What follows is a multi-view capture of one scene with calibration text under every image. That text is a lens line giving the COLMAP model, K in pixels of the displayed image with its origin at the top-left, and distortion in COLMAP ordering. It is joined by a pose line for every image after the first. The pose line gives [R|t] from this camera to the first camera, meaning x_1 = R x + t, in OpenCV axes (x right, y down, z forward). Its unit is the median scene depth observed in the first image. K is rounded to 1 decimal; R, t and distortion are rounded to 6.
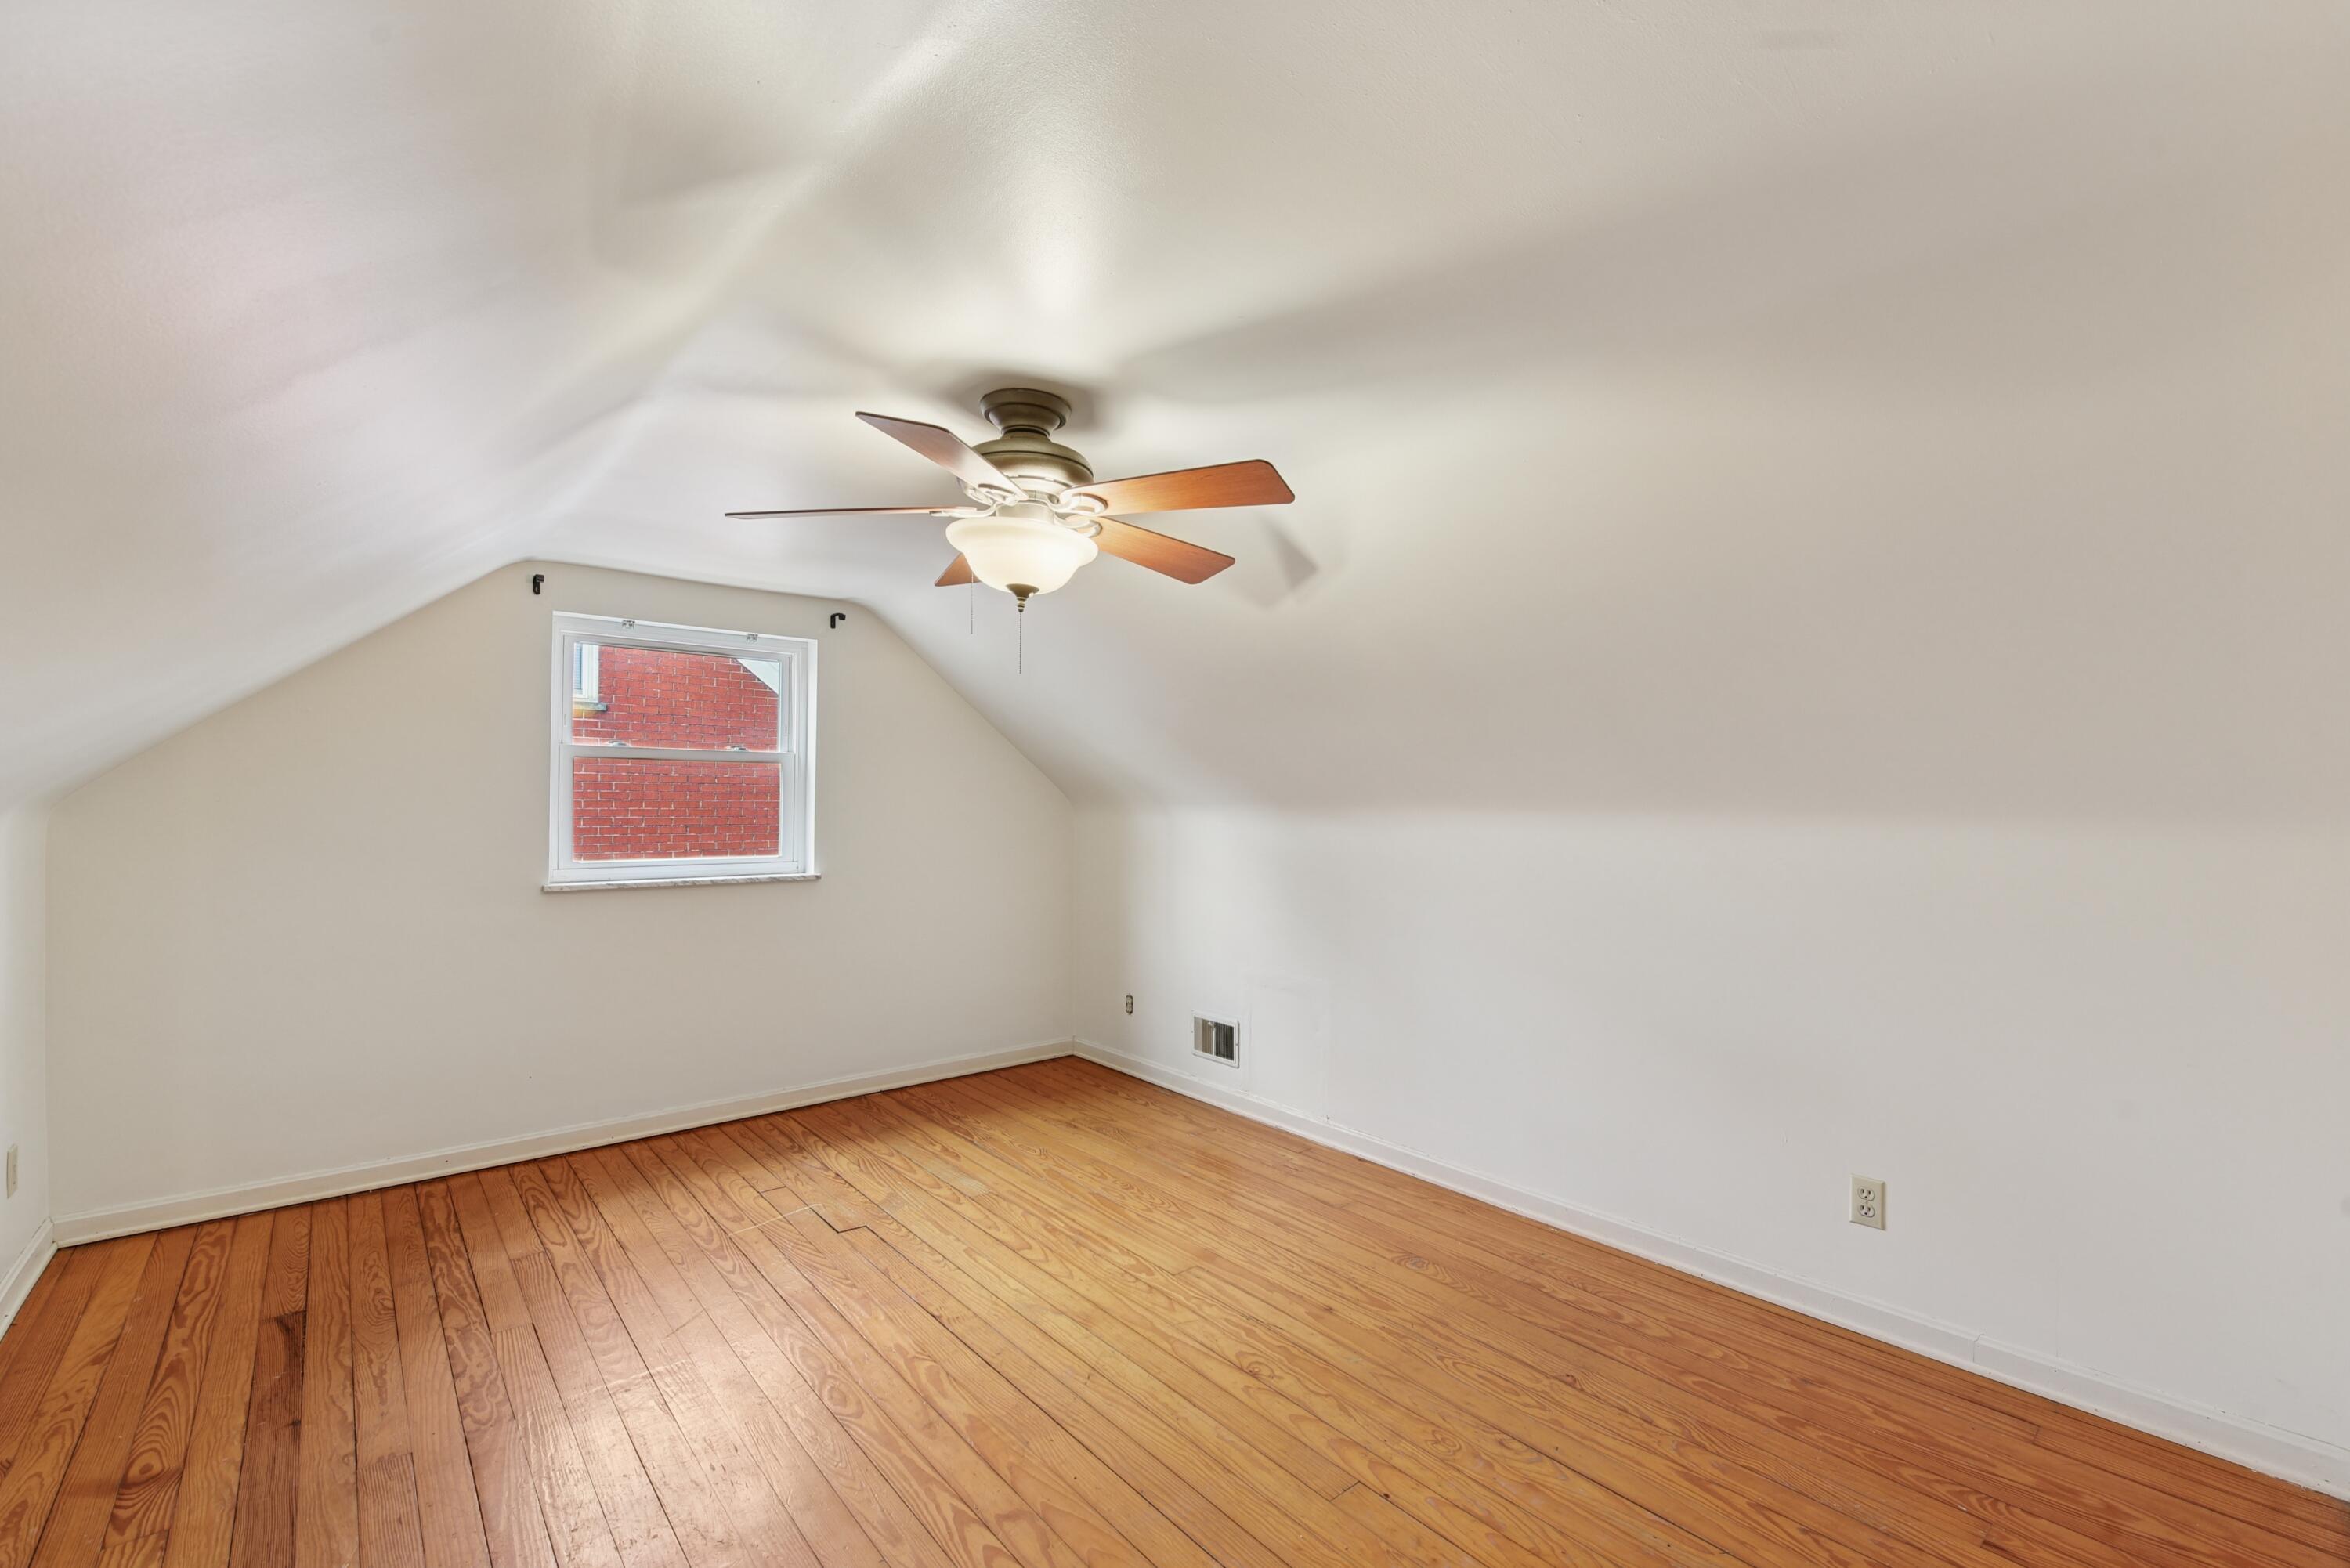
lens RADIAL K [[988.4, 0, 1186.5], [0, 988.4, 787.9], [0, 0, 1]] dist [-0.011035, -0.002147]
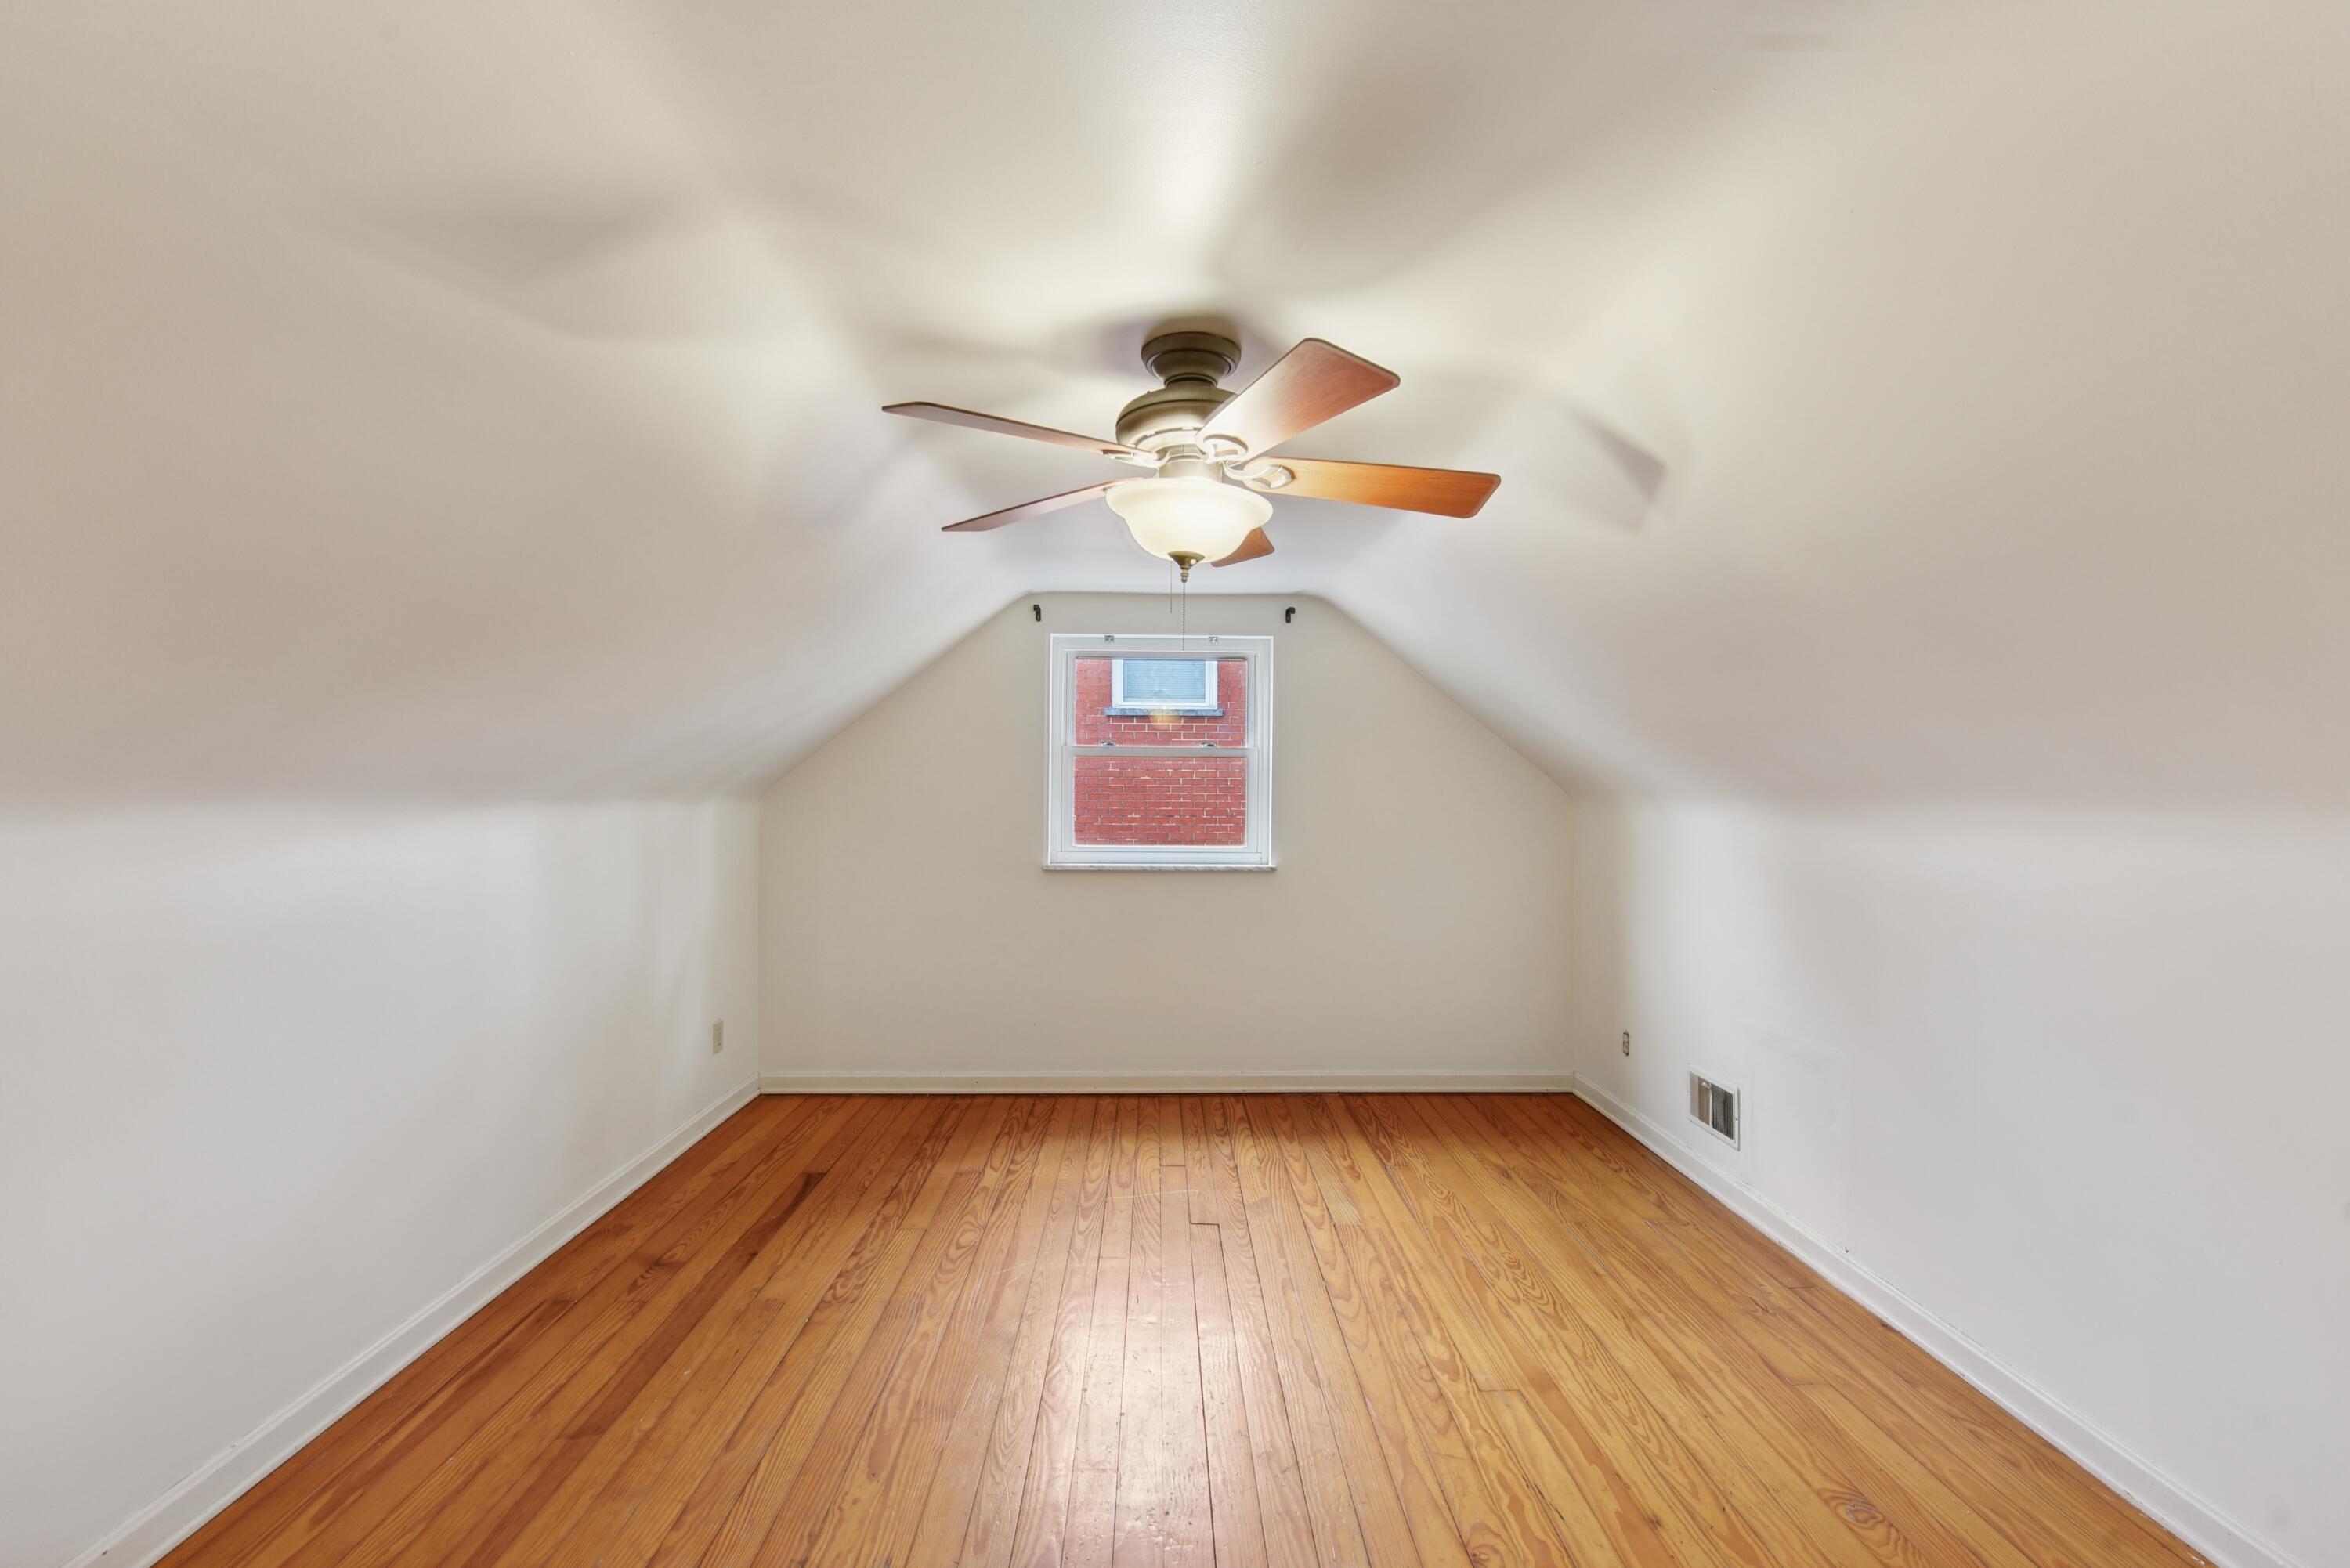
lens RADIAL K [[988.4, 0, 1178.2], [0, 988.4, 785.5], [0, 0, 1]] dist [-0.011035, -0.002147]
pose [[0.775347, -0.004738, -0.631517, 0.247972], [0.006324, 0.999980, 0.000262, 0.003630], [0.631504, -0.004198, 0.775362, 0.192755]]
